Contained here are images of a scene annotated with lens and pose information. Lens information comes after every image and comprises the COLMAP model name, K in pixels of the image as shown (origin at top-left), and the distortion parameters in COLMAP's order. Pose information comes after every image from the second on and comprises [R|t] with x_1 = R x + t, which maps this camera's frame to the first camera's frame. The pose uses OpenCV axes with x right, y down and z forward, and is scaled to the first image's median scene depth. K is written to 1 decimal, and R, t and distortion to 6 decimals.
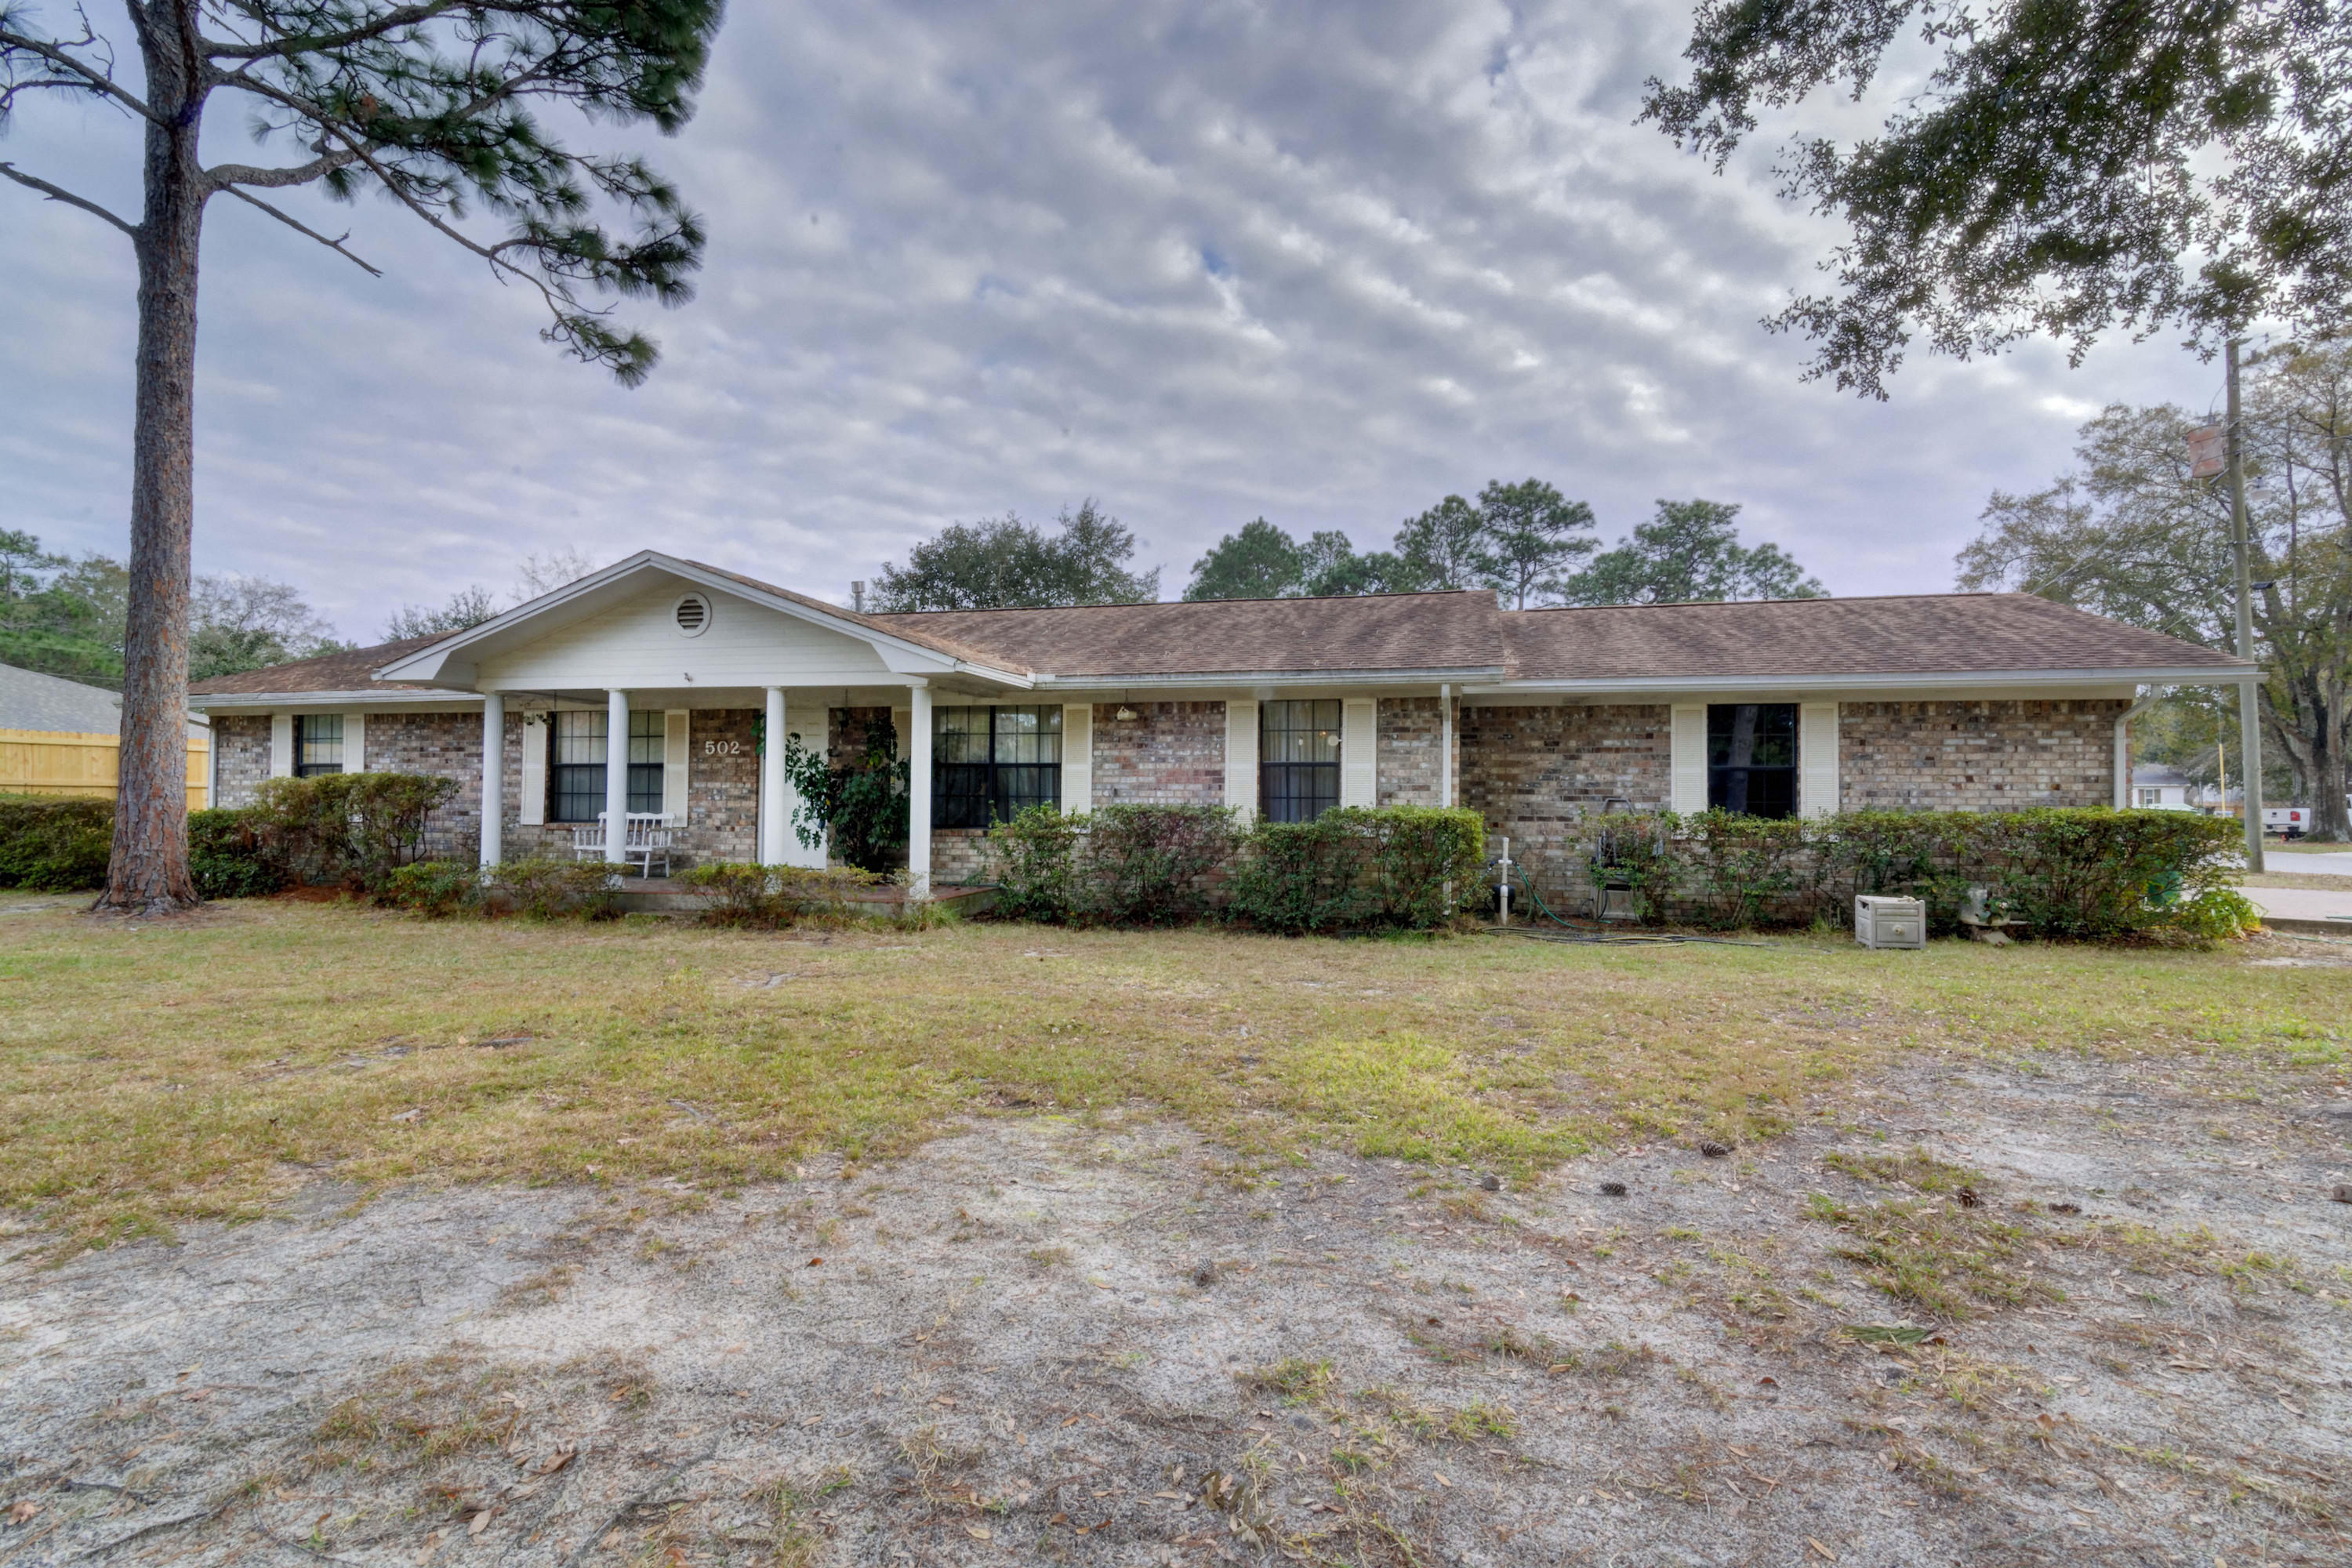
lens RADIAL K [[1140.7, 0, 1176.0], [0, 1140.7, 784.0], [0, 0, 1]] dist [0.000744, 0.001045]
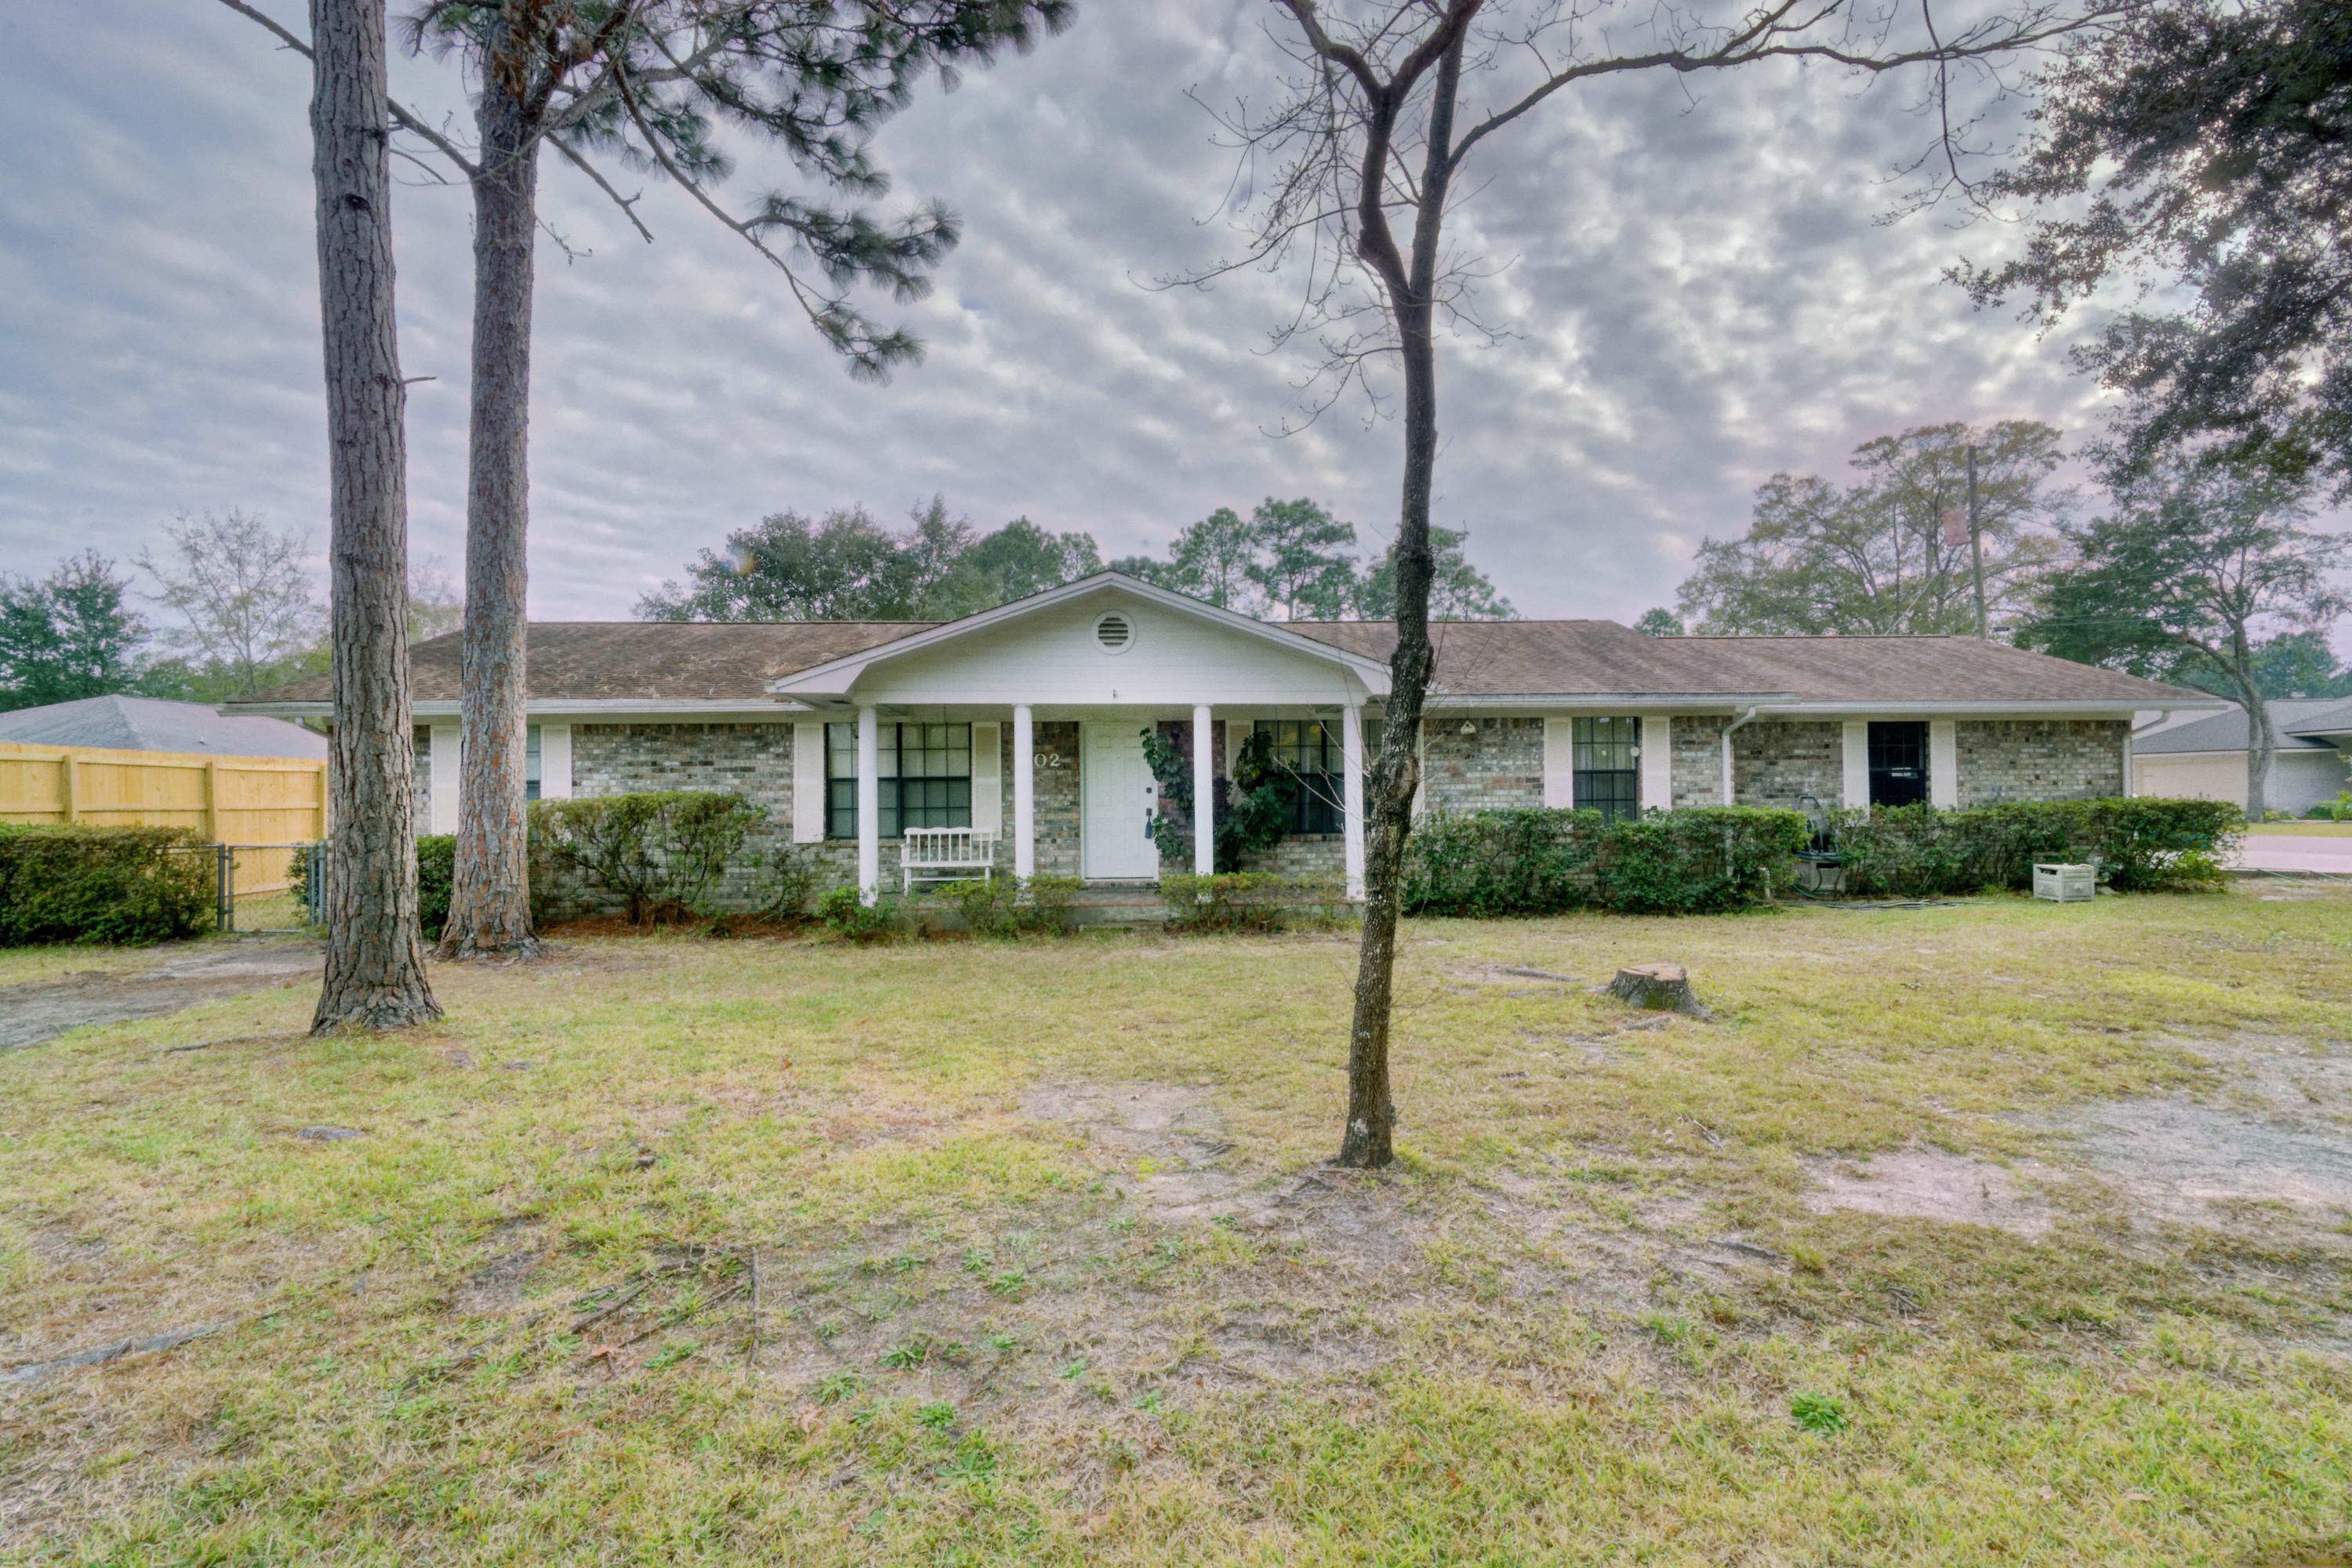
lens RADIAL K [[1140.7, 0, 1176.0], [0, 1140.7, 784.0], [0, 0, 1]] dist [0.000744, 0.001045]
pose [[0.951408, -0.014739, 0.307580, -0.660278], [0.013340, 0.999889, 0.006653, -0.017888], [-0.307644, -0.002227, 0.951499, 0.011339]]
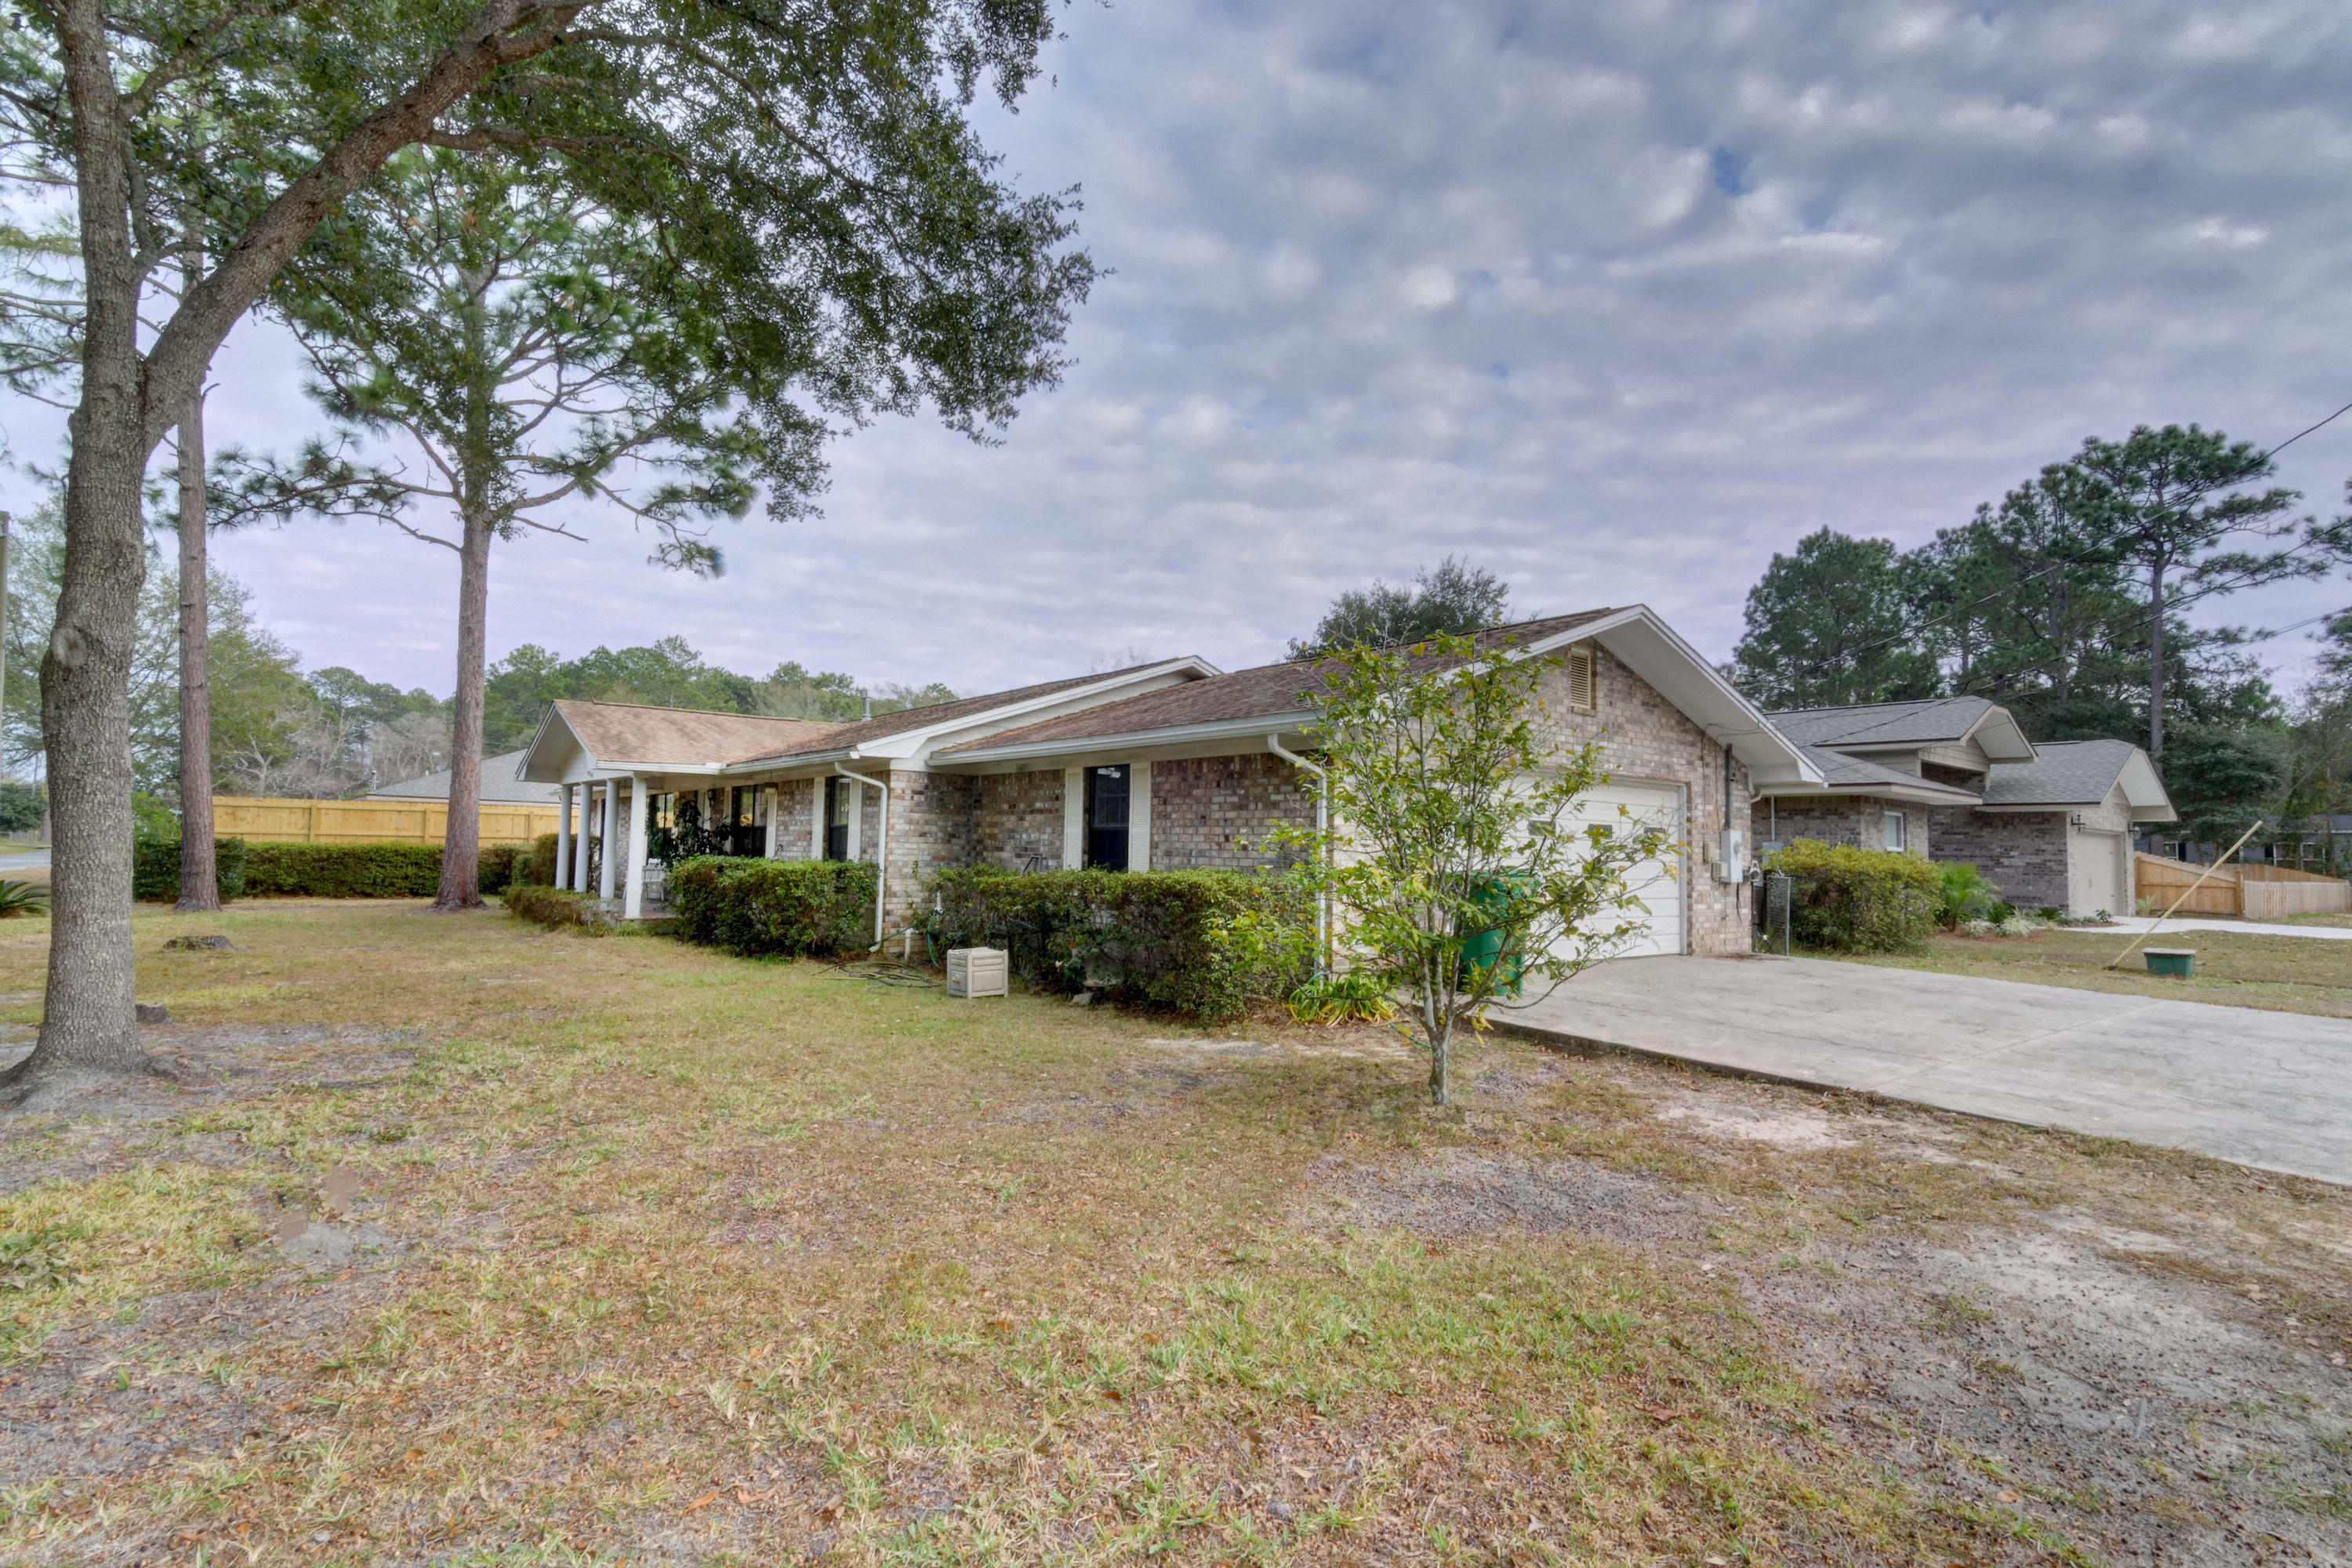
lens RADIAL K [[1140.7, 0, 1176.0], [0, 1140.7, 784.0], [0, 0, 1]] dist [0.000744, 0.001045]
pose [[0.801295, -0.028481, -0.597591, 1.139861], [0.000376, 0.998890, -0.047103, -0.004306], [0.598269, 0.037518, 0.800417, 0.196386]]
